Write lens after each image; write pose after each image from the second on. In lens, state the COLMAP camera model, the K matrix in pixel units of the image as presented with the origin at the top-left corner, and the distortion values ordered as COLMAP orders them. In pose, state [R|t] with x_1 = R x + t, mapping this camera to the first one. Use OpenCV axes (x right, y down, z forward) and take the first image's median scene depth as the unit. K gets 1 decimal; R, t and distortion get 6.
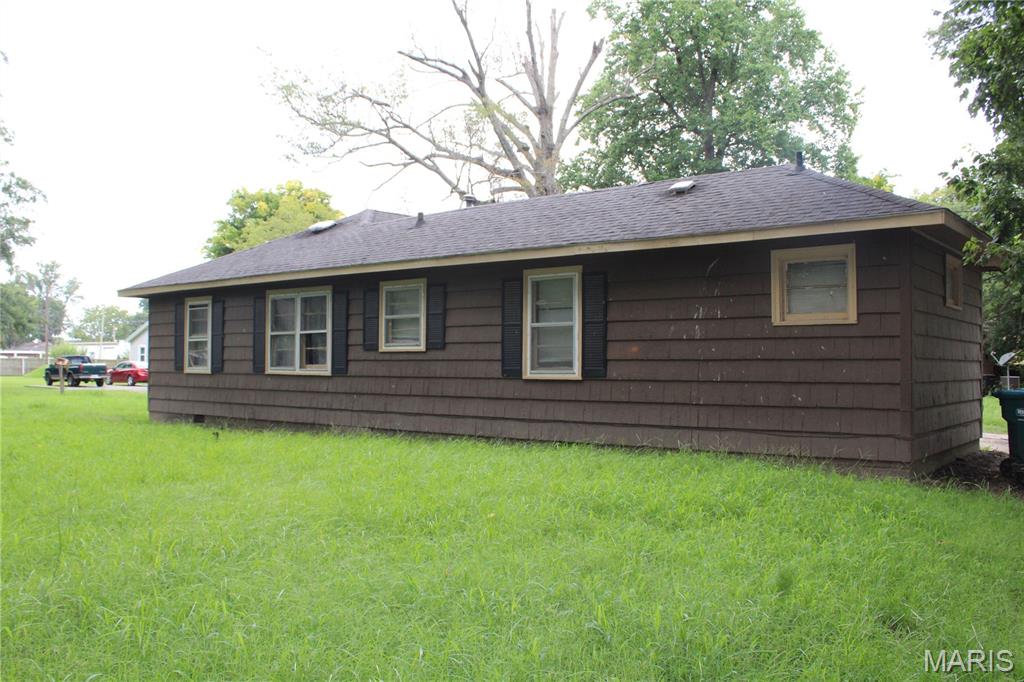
lens RADIAL K [[876.4, 0, 512.0], [0, 876.4, 341.0], [0, 0, 1]] dist [-0.000371, -0.000037]
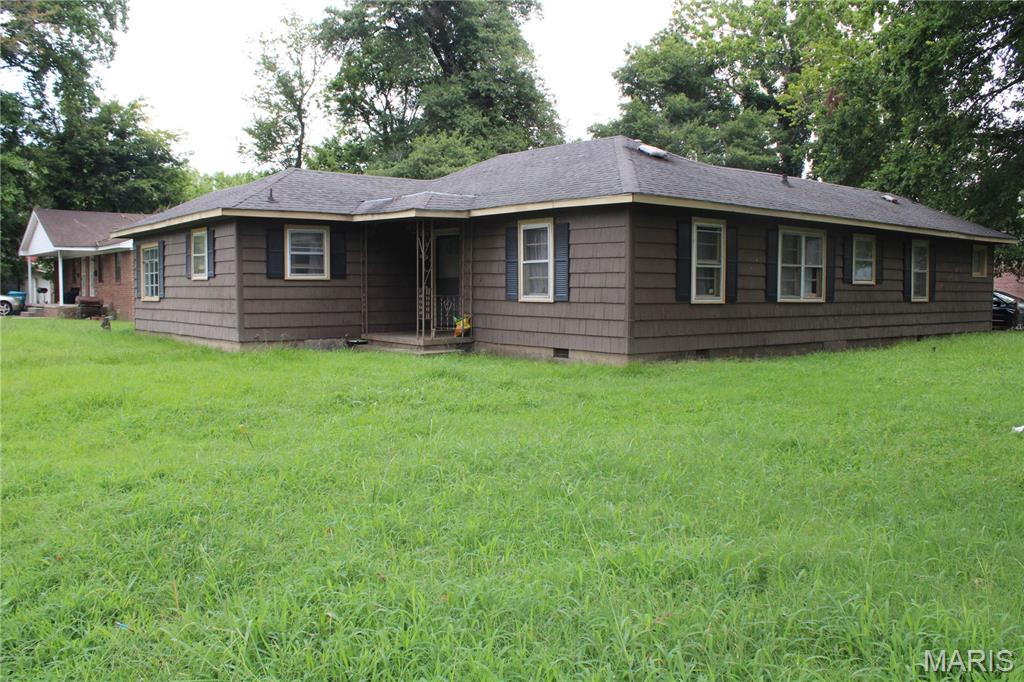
lens RADIAL K [[876.4, 0, 512.0], [0, 876.4, 341.0], [0, 0, 1]] dist [-0.000371, -0.000037]
pose [[0.168635, -0.059776, 0.983864, -1.357922], [-0.033703, 0.997226, 0.066365, 0.023521], [-0.985102, -0.044350, 0.166153, 1.102439]]
